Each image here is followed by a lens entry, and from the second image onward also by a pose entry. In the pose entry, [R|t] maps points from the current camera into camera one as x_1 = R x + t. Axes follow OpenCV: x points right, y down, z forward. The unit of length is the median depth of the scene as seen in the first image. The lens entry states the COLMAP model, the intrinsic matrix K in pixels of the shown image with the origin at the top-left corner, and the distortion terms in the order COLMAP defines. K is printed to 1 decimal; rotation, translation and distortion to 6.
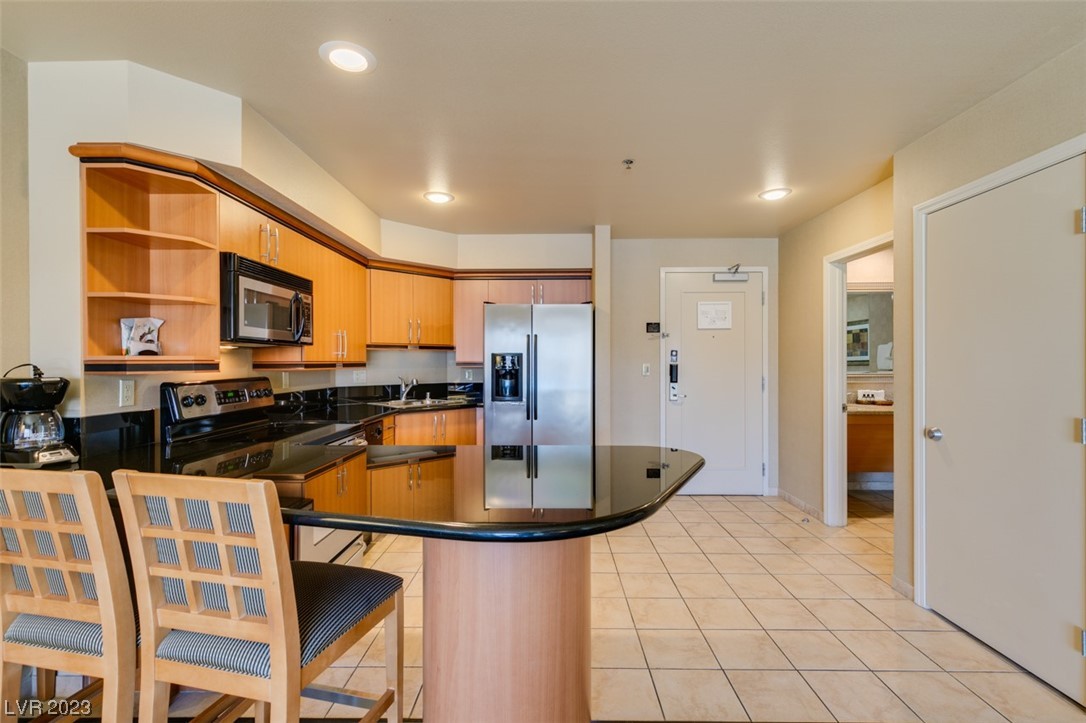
lens RADIAL K [[487.3, 0, 543.0], [0, 487.3, 363.7], [0, 0, 1]] dist [0.007888, -0.002472]
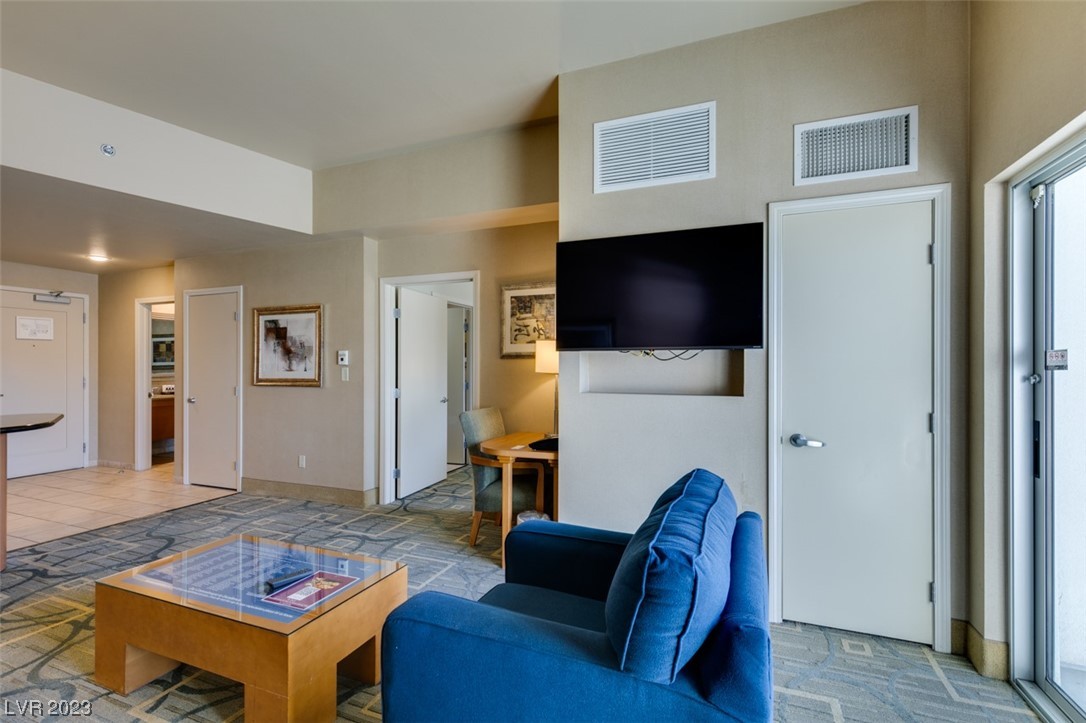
lens RADIAL K [[487.3, 0, 542.7], [0, 487.3, 366.3], [0, 0, 1]] dist [0.007888, -0.002472]
pose [[0.358561, 0.003215, 0.933501, -0.592350], [0.001015, 0.999992, -0.003834, 0.004331], [-0.933506, 0.002322, 0.358555, -1.099079]]
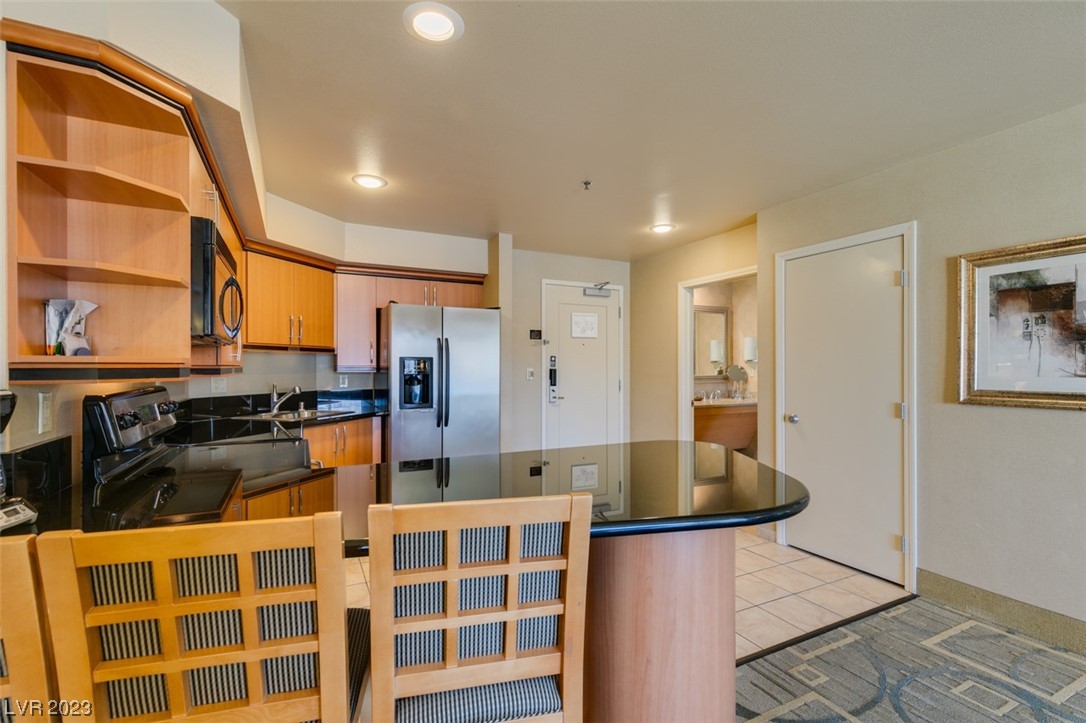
lens RADIAL K [[487.3, 0, 541.1], [0, 487.3, 366.1], [0, 0, 1]] dist [0.007888, -0.002472]
pose [[0.887294, 0.002813, 0.461195, -0.442989], [-0.000529, 0.999987, -0.005082, 0.000596], [-0.461203, 0.004266, 0.887284, 0.086904]]
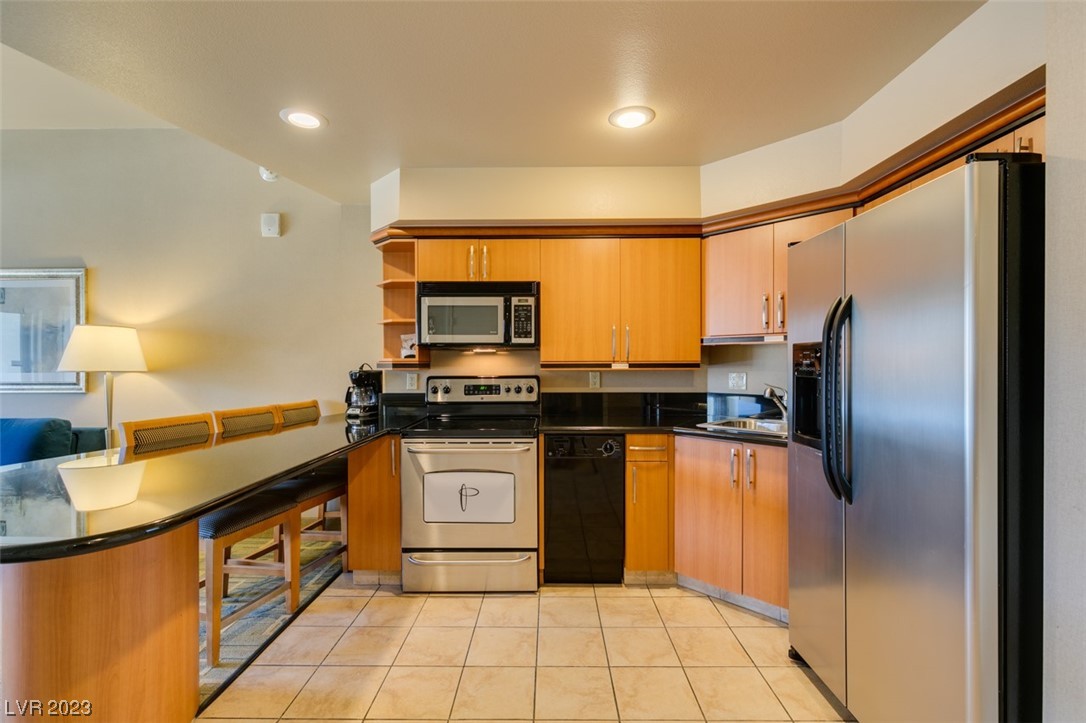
lens RADIAL K [[487.3, 0, 540.1], [0, 487.3, 363.6], [0, 0, 1]] dist [0.007888, -0.002472]
pose [[-0.001793, 0.007163, -0.999973, 0.594721], [-0.000763, 0.999974, 0.007165, -0.008445], [0.999998, 0.000776, -0.001788, 1.120987]]
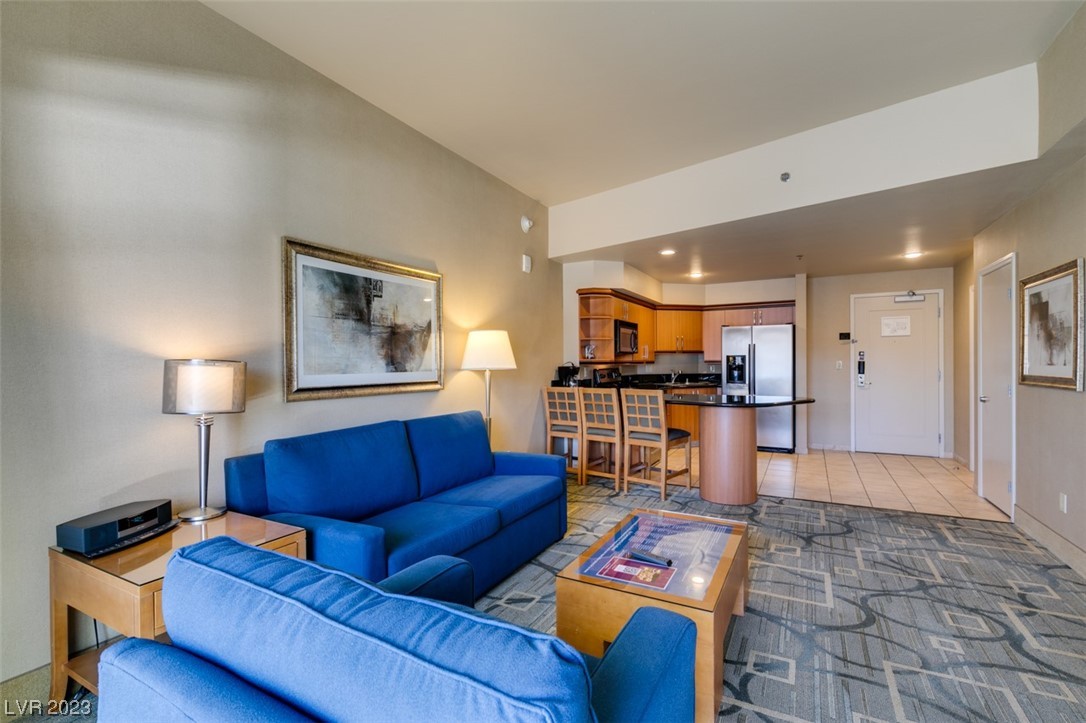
lens RADIAL K [[487.3, 0, 539.9], [0, 487.3, 365.1], [0, 0, 1]] dist [0.007888, -0.002472]
pose [[0.883875, -0.001045, -0.467722, 0.180087], [0.003800, 0.999981, 0.004948, 0.002687], [0.467707, -0.006151, 0.883862, -1.264018]]
